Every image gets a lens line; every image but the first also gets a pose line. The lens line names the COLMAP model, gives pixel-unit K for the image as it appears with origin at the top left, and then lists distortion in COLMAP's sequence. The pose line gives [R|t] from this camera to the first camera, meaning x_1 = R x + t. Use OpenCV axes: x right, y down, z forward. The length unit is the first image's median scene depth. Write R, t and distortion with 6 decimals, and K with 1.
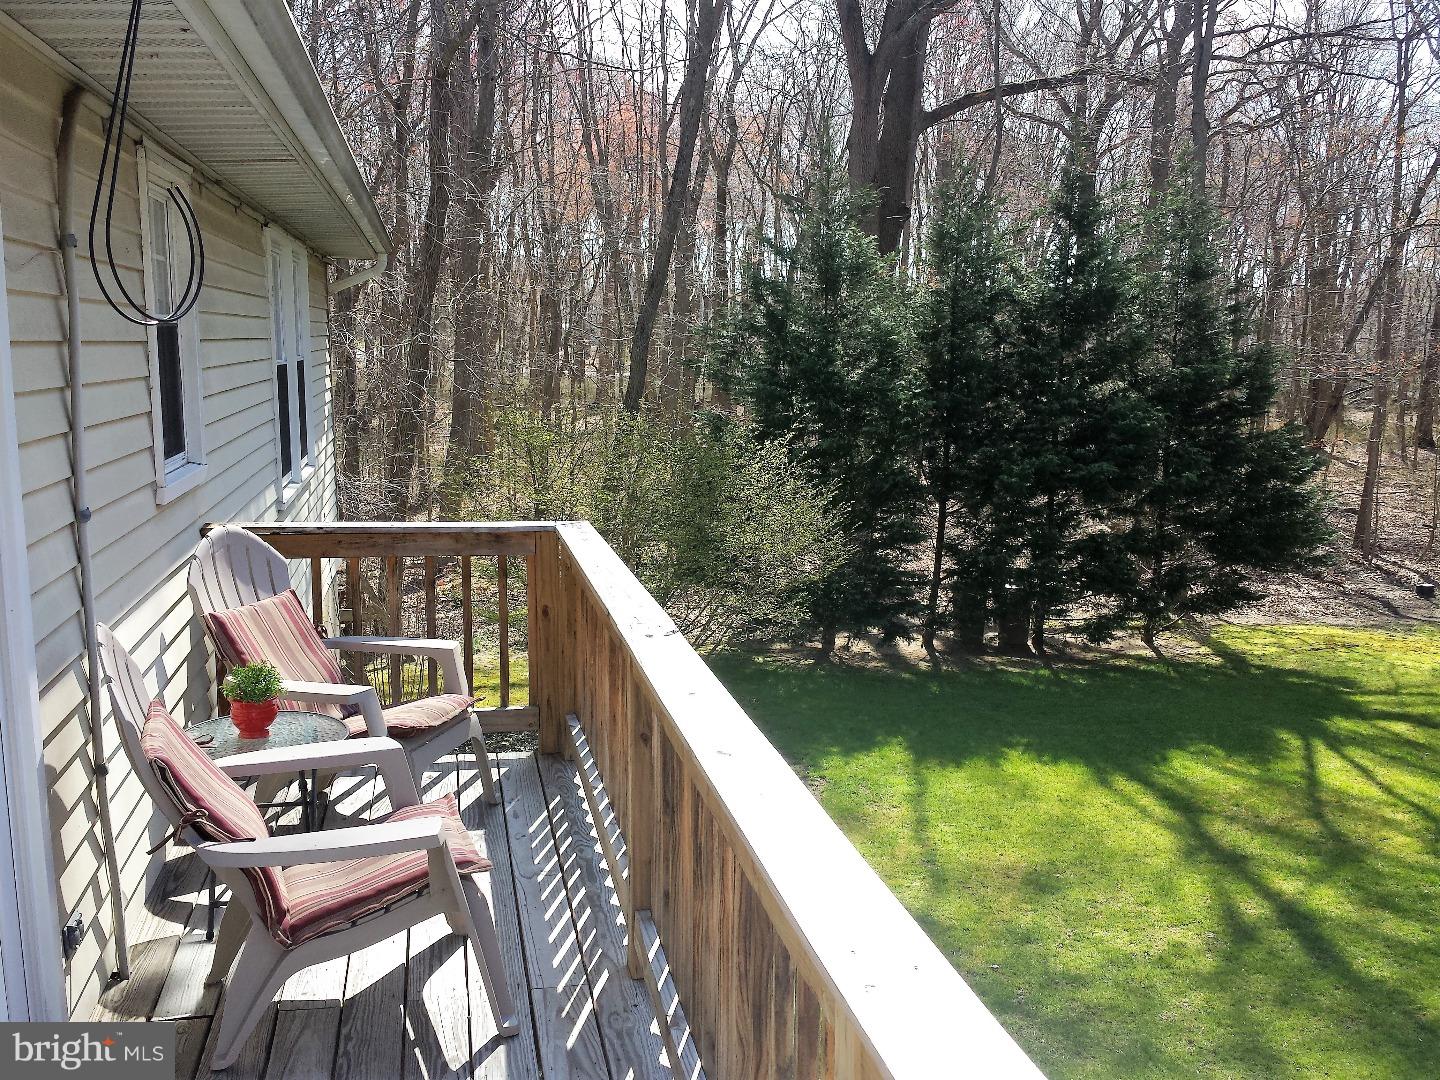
lens RADIAL K [[1354.4, 0, 718.4], [0, 1354.4, 545.2], [0, 0, 1]] dist [-0.023122, 0.000000]
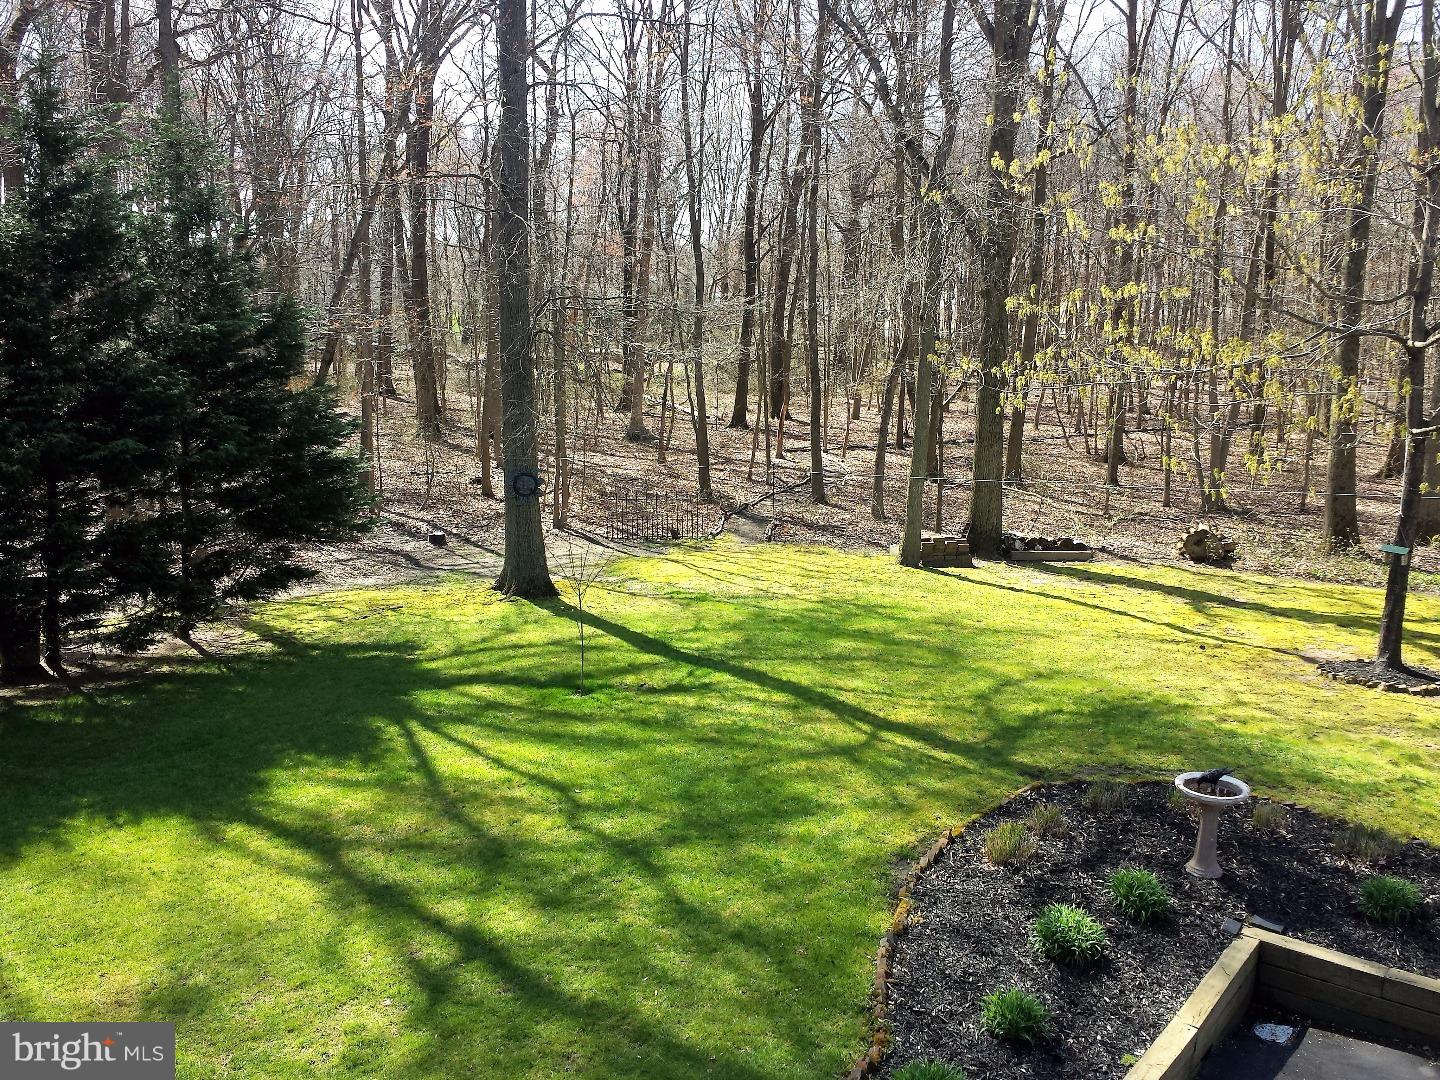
lens RADIAL K [[1354.4, 0, 726.3], [0, 1354.4, 531.7], [0, 0, 1]] dist [-0.023122, 0.000000]
pose [[0.724674, -0.112954, 0.679771, -0.016426], [0.095218, 0.993425, 0.063565, -0.022012], [-0.682481, 0.018663, 0.730665, 0.143589]]
